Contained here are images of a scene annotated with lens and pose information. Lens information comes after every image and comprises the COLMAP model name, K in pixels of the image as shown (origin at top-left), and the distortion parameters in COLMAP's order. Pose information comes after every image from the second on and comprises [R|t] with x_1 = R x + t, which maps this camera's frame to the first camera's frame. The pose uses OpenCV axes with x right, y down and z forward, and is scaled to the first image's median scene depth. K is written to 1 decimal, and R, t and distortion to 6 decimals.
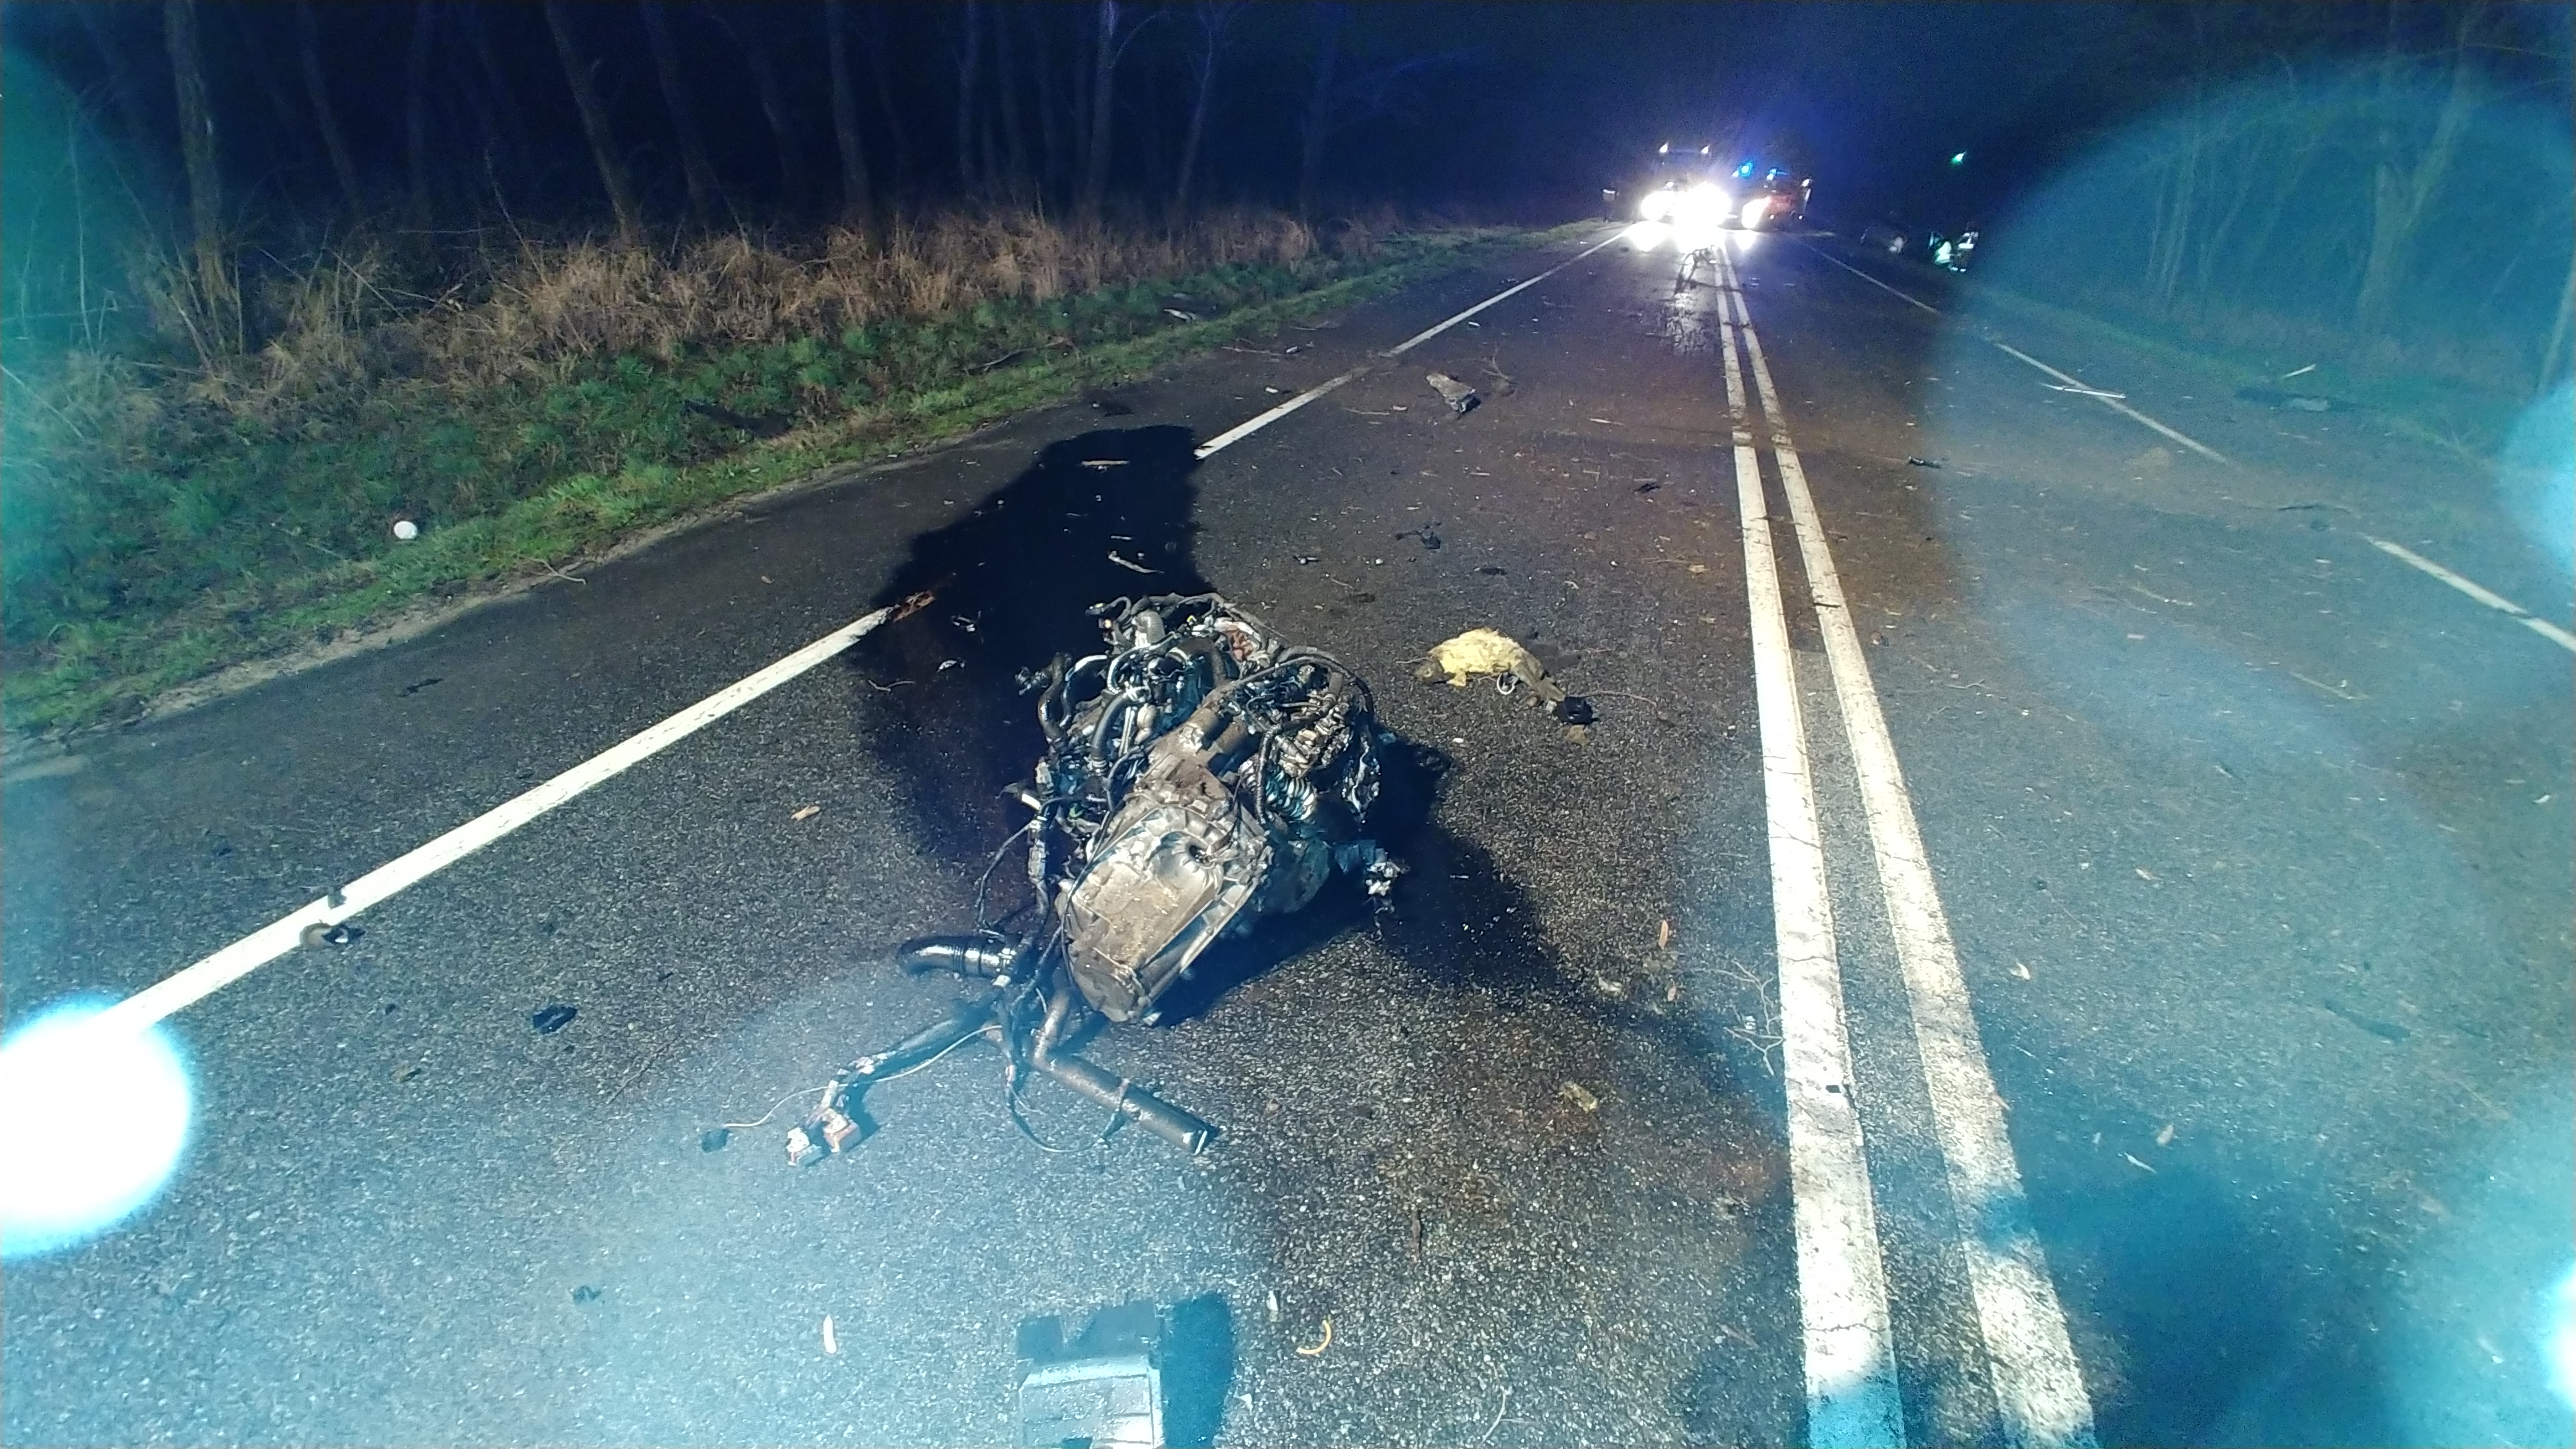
lens RADIAL K [[1102.0, 0, 1285.3], [0, 1102.0, 717.6], [0, 0, 1]] dist [-0.036771, 0.007540]
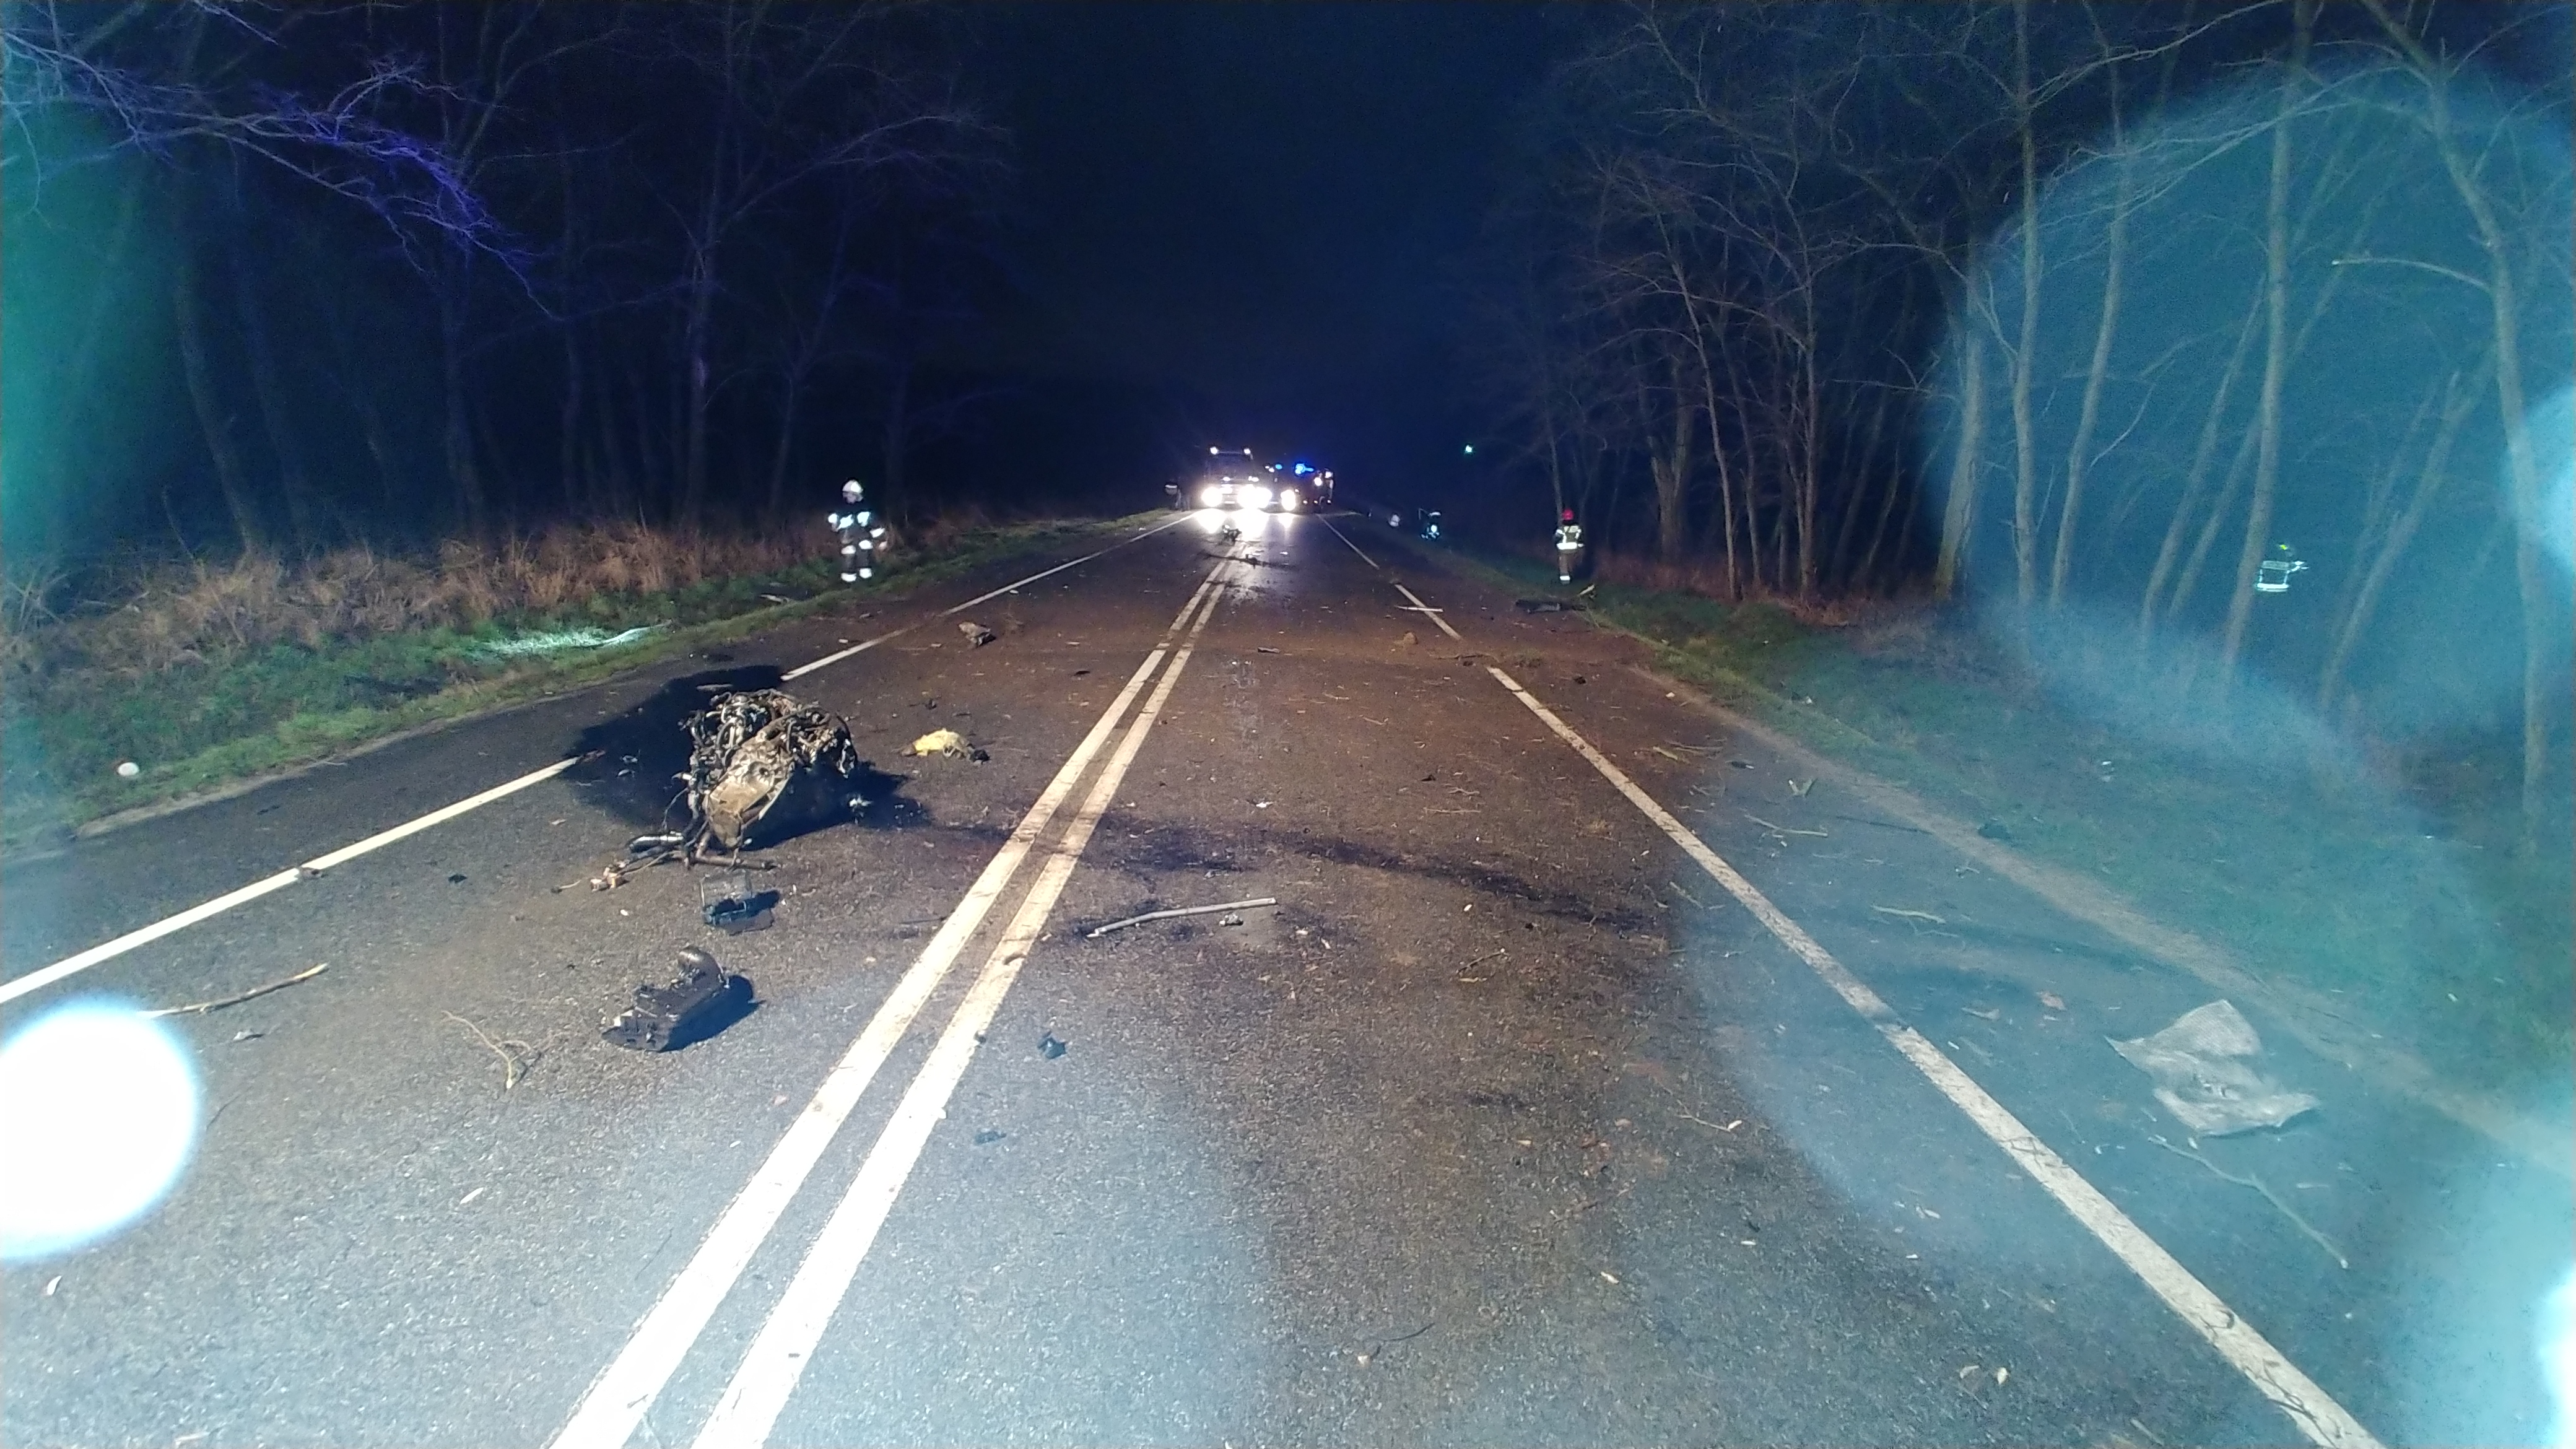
lens RADIAL K [[1102.0, 0, 1285.3], [0, 1102.0, 717.6], [0, 0, 1]] dist [-0.036771, 0.007540]
pose [[0.943407, -0.084705, 0.320637, 0.051925], [0.158878, 0.964098, -0.212772, 0.148369], [-0.291103, 0.251673, 0.922995, -0.344389]]
